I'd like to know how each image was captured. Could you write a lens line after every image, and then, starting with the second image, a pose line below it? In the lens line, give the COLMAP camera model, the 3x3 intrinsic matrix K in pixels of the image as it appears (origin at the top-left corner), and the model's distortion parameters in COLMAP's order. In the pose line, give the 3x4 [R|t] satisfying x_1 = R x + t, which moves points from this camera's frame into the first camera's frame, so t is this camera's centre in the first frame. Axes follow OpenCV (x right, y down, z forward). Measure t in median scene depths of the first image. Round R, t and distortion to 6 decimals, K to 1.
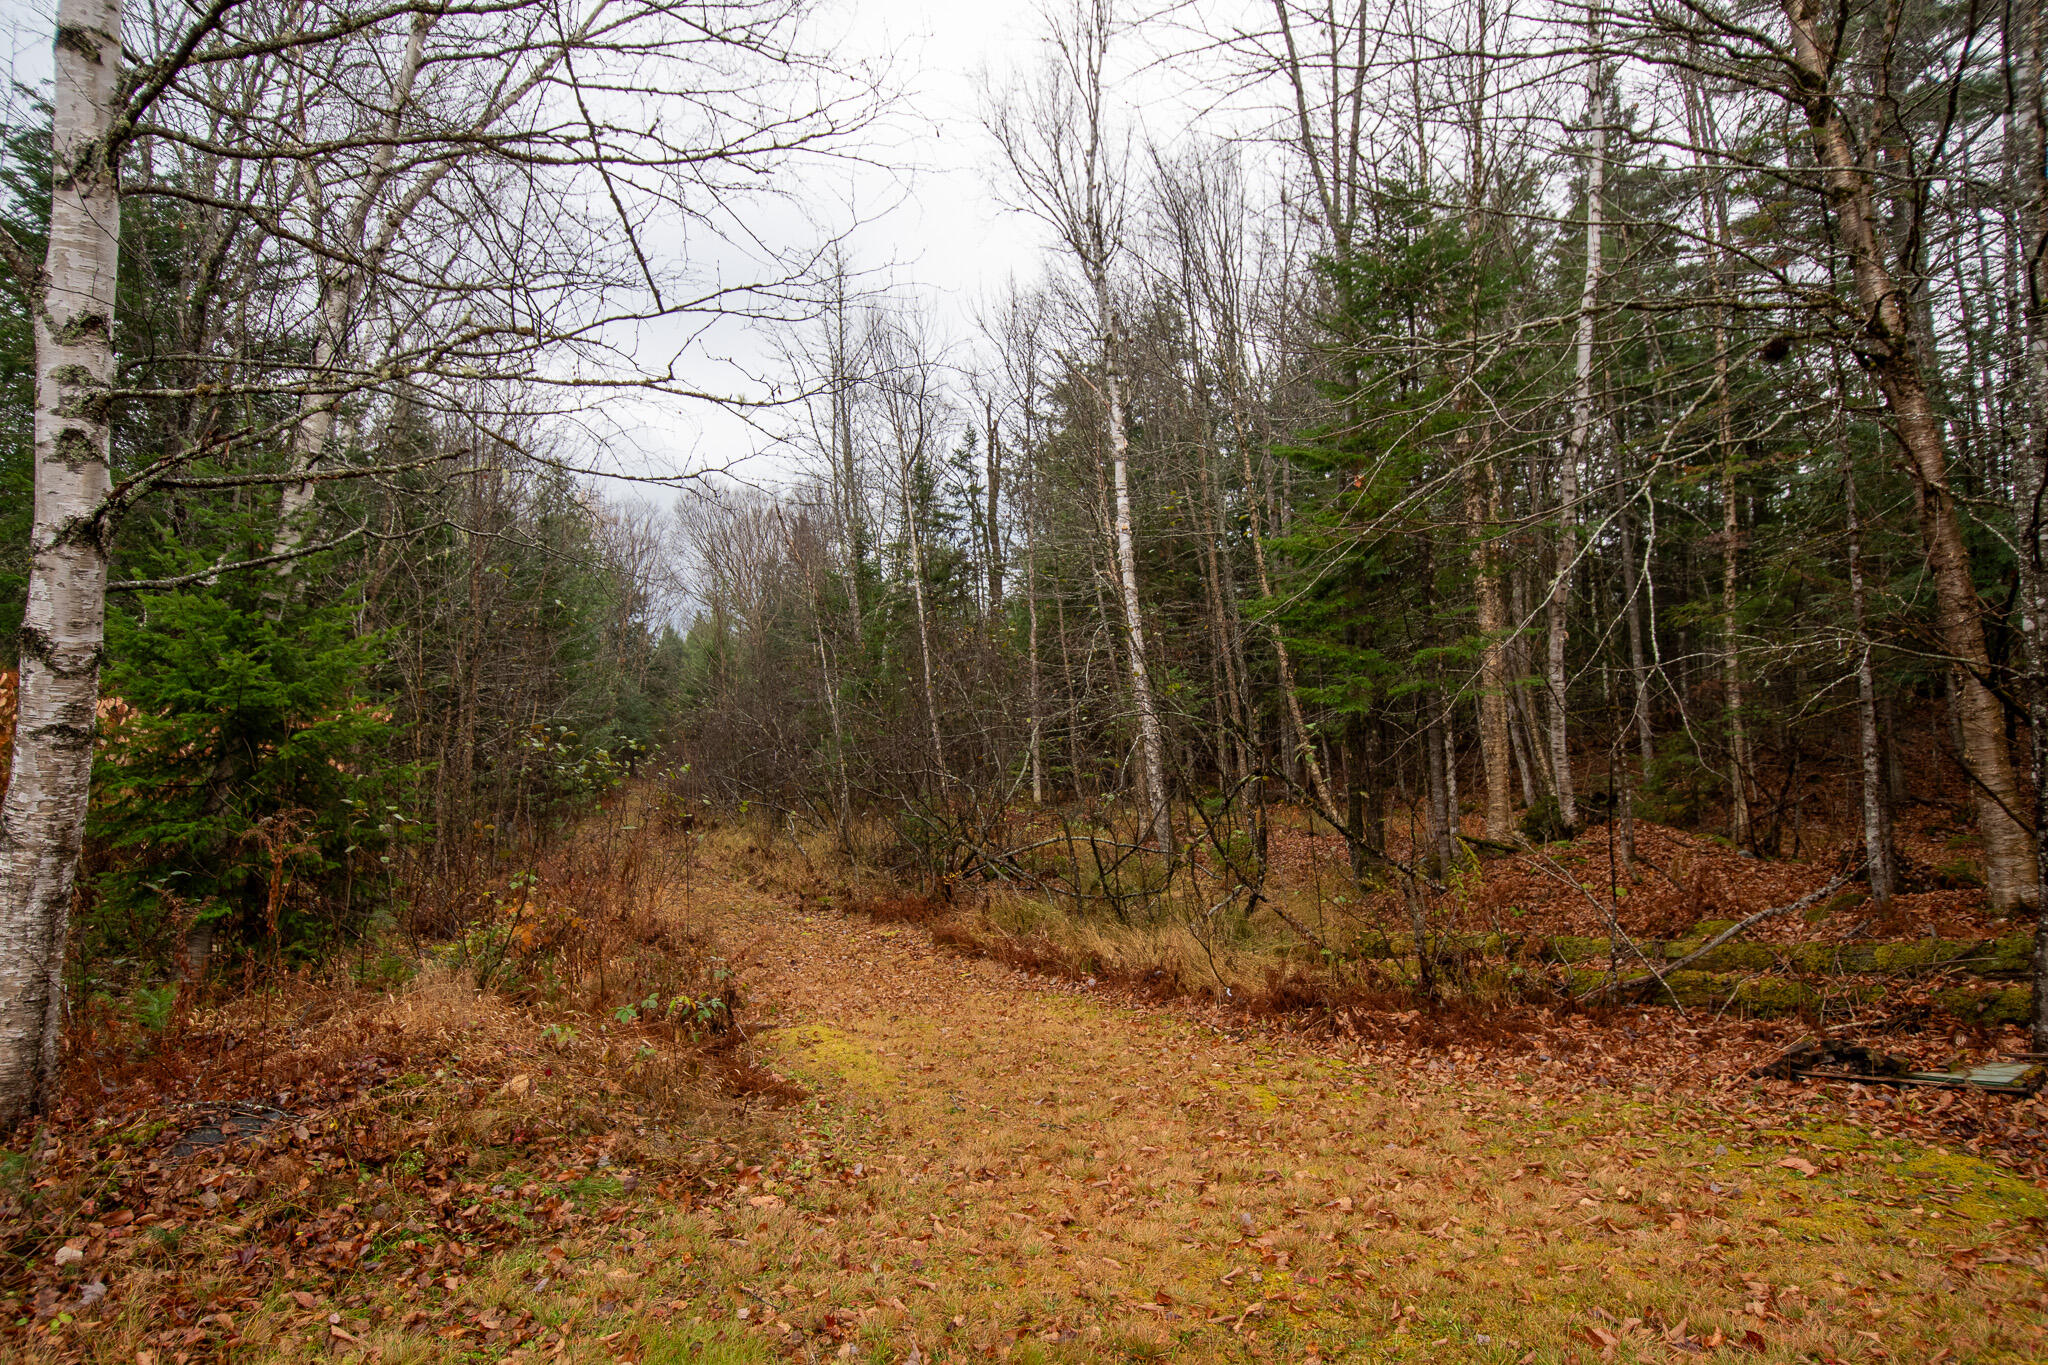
lens RADIAL K [[1138.7, 0, 1024.0], [0, 1138.7, 682.5], [0, 0, 1]] dist [0.040050, -0.042961]
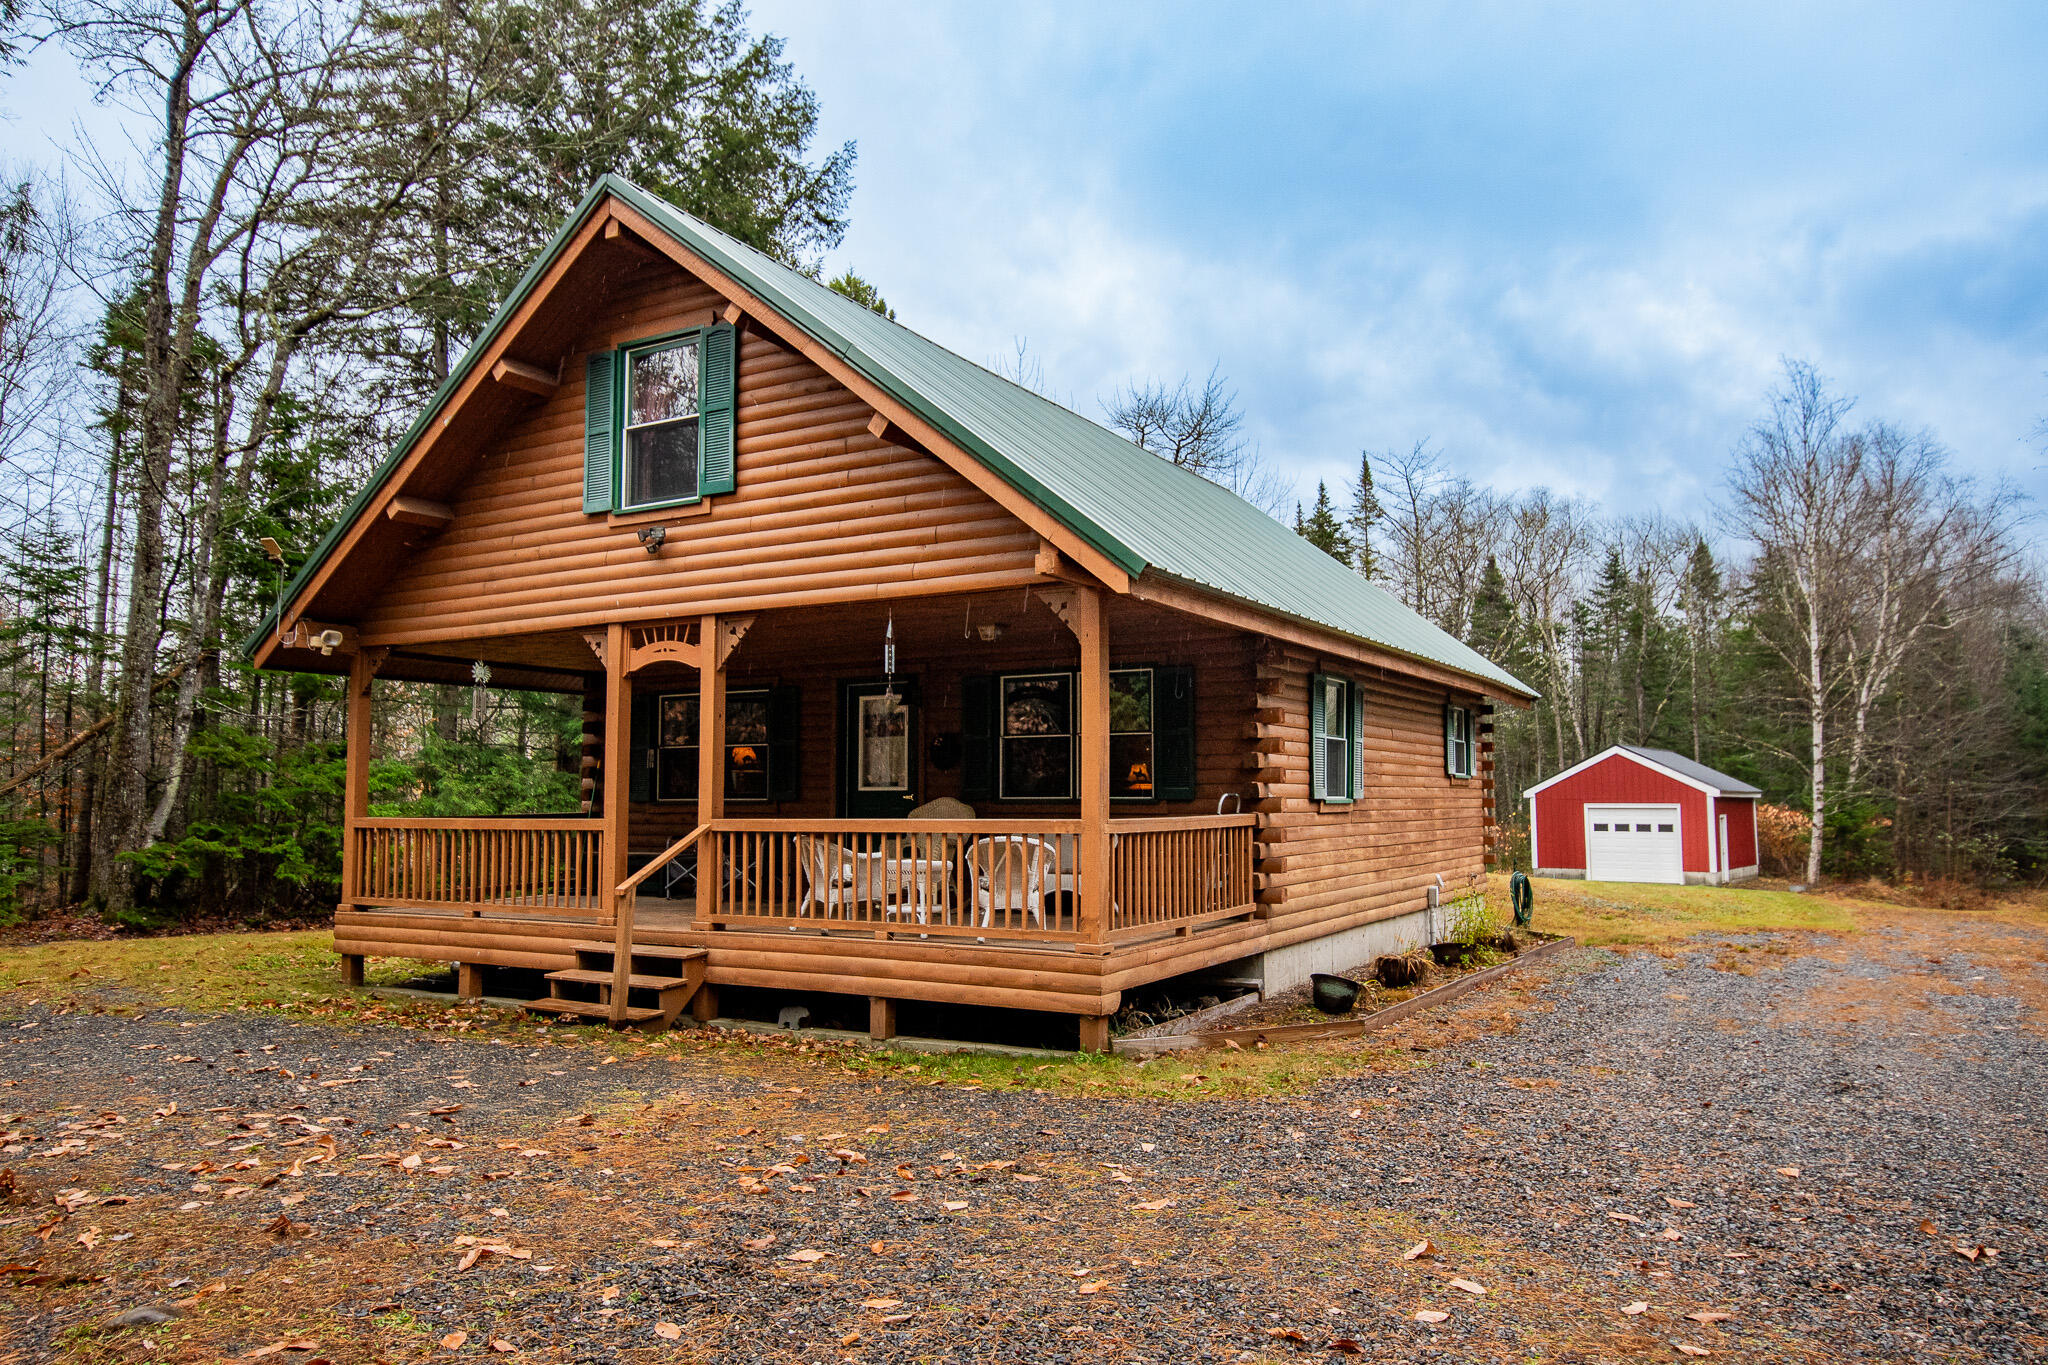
lens RADIAL K [[1375.4, 0, 1024.0], [0, 1375.4, 682.5], [0, 0, 1]] dist [0.043486, -0.076292]
pose [[0.434057, -0.041618, -0.899924, 5.028990], [0.018074, 0.999134, -0.037489, -0.714042], [0.900704, 0.000007, 0.434433, -7.518645]]
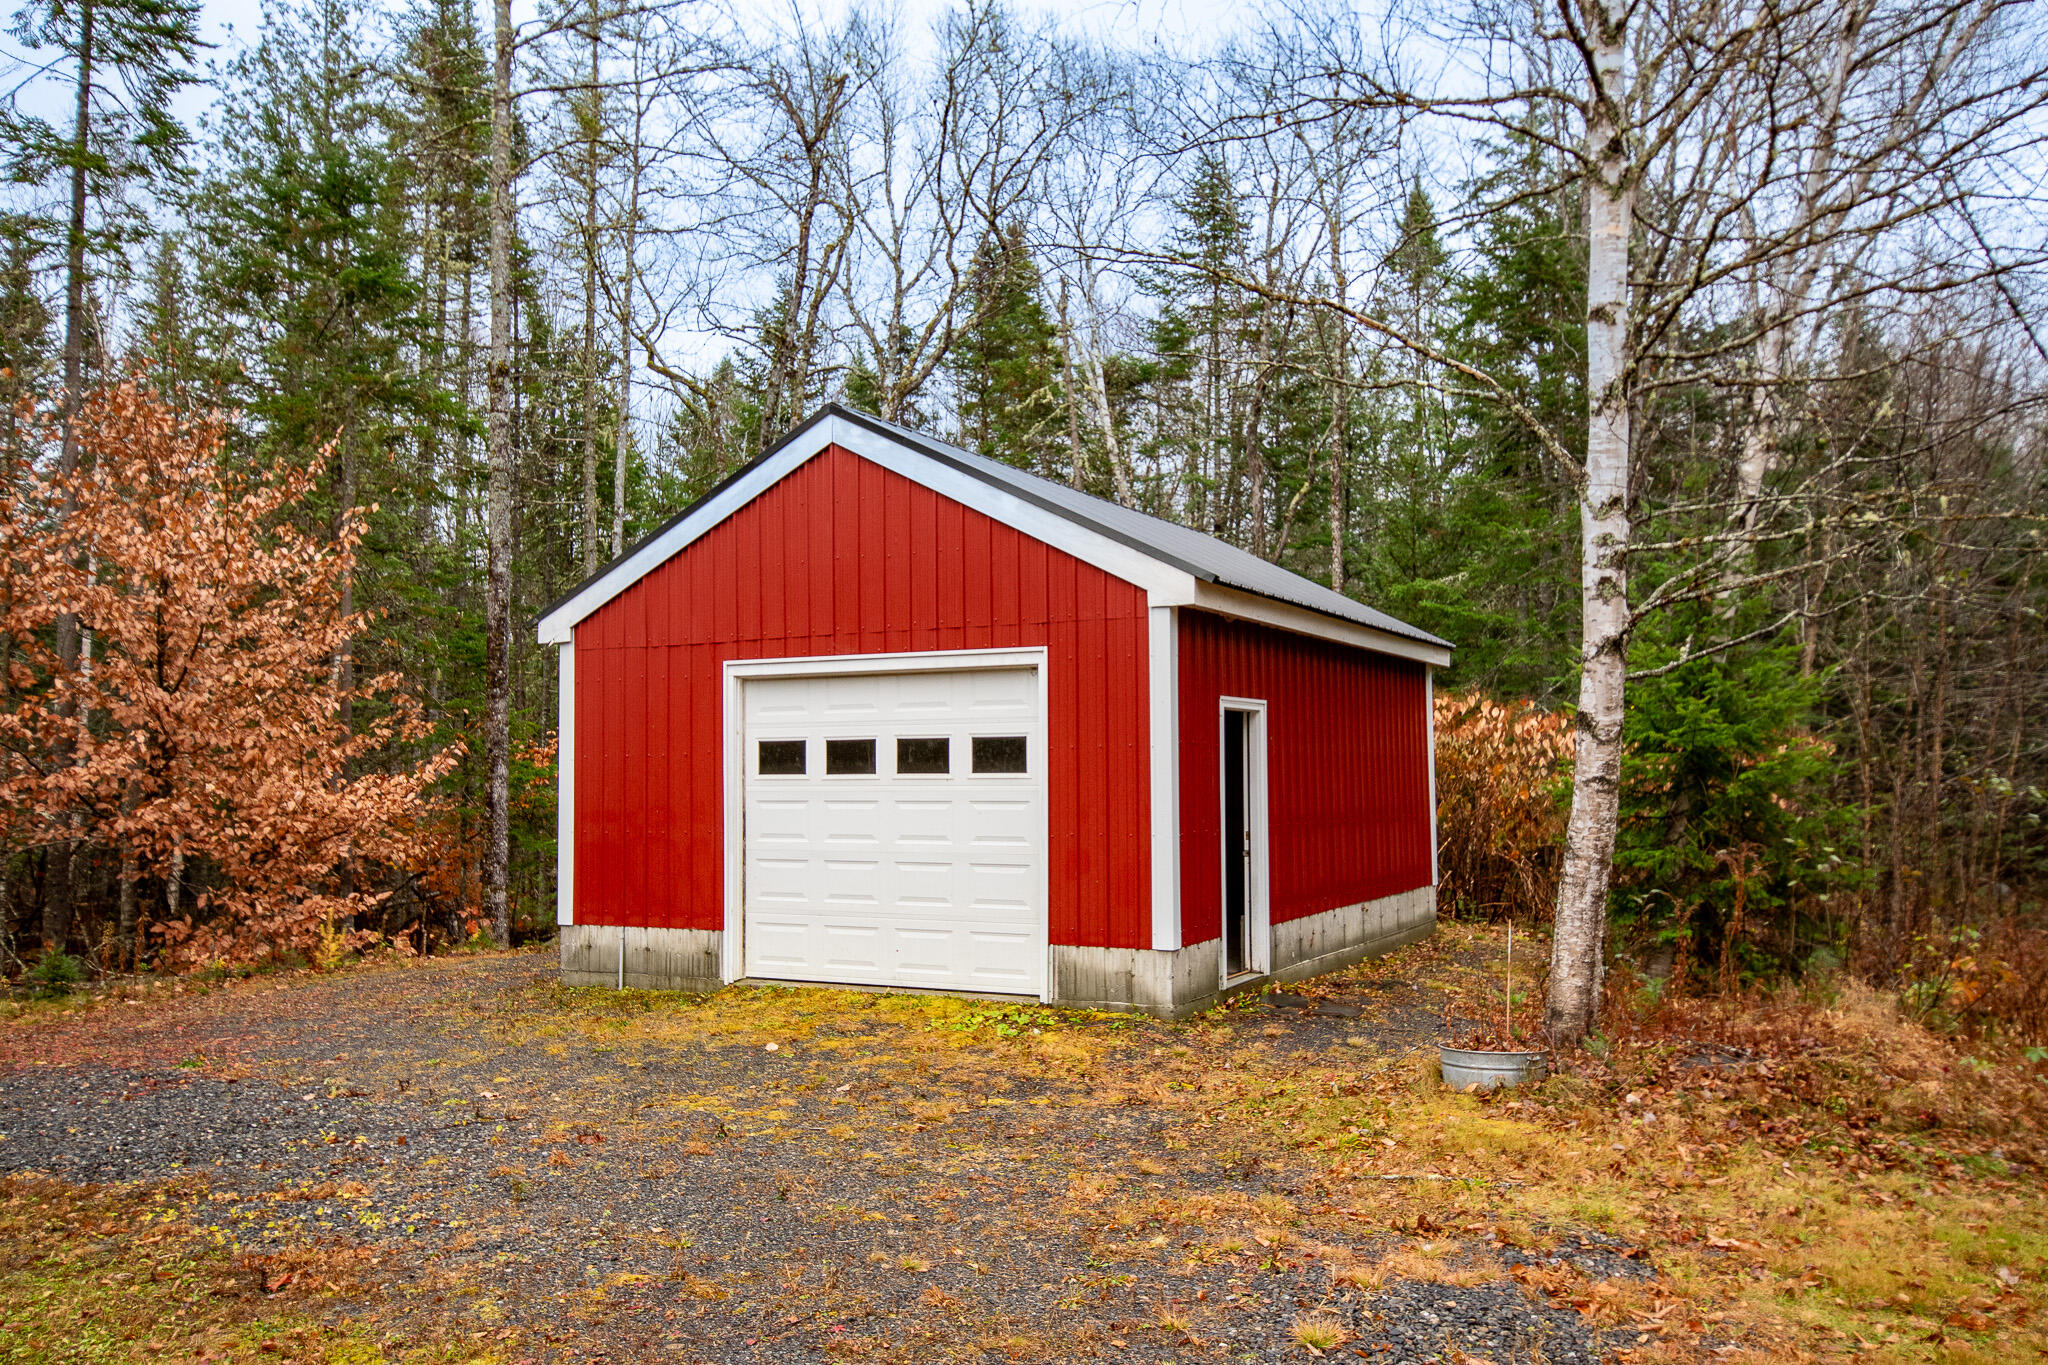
lens RADIAL K [[1719.4, 0, 1024.0], [0, 1719.4, 682.5], [0, 0, 1]] dist [0.030013, -0.008537]
pose [[0.582028, -0.010883, -0.813096, 0.533852], [0.016635, 0.999861, -0.001475, -0.093086], [0.812999, -0.012667, 0.582128, -0.894861]]
